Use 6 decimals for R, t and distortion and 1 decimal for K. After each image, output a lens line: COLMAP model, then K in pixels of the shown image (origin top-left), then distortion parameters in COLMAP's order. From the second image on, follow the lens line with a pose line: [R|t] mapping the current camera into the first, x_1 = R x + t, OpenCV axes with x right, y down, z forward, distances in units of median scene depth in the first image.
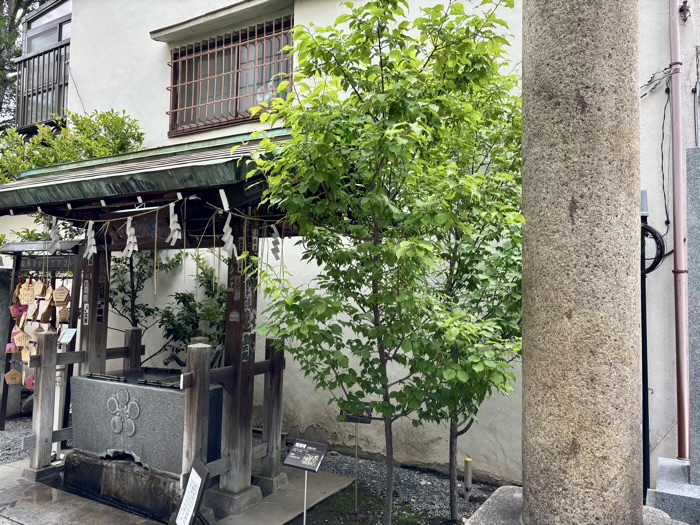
lens RADIAL K [[535.2, 0, 355.0], [0, 535.2, 264.2], [0, 0, 1]] dist [0.058072, -0.061048]
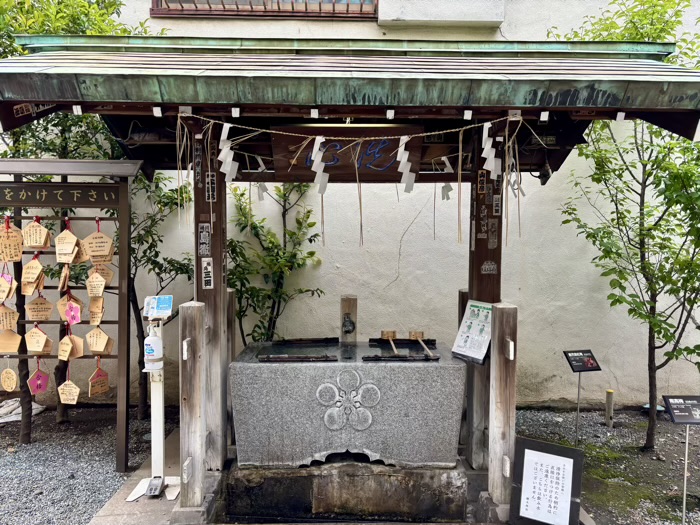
lens RADIAL K [[535.2, 0, 355.0], [0, 535.2, 264.2], [0, 0, 1]] dist [0.058072, -0.061048]
pose [[0.859366, -0.039916, 0.509801, -0.790629], [-0.017612, 0.994047, 0.107520, 0.005218], [-0.511058, -0.101377, 0.853547, 0.378329]]
